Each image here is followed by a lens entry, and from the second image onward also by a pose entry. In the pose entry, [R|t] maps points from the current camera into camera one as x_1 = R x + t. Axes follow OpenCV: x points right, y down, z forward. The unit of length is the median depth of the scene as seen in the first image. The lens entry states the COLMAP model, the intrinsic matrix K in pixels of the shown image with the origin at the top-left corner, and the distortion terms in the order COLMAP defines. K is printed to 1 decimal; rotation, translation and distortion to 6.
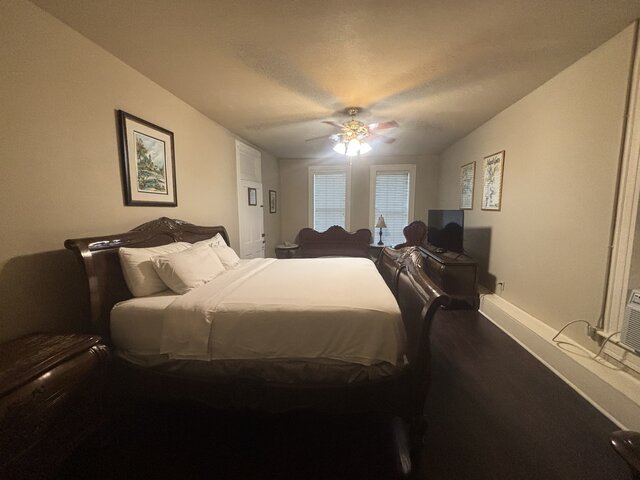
lens RADIAL K [[255.8, 0, 320.0], [0, 255.8, 240.0], [0, 0, 1]] dist [-0.000246, -0.000029]
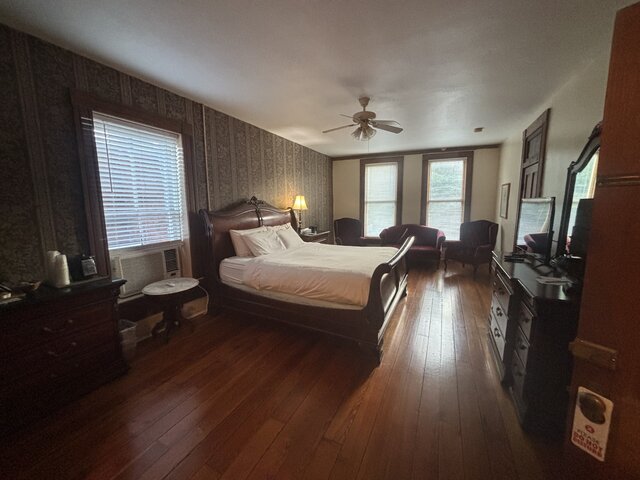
lens RADIAL K [[255.8, 0, 320.0], [0, 255.8, 240.0], [0, 0, 1]] dist [-0.000246, -0.000029]
pose [[0.952301, 0.026024, -0.304049, 0.413379], [-0.010805, 0.998608, 0.051630, -0.005976], [0.304969, -0.045882, 0.951256, -0.576832]]
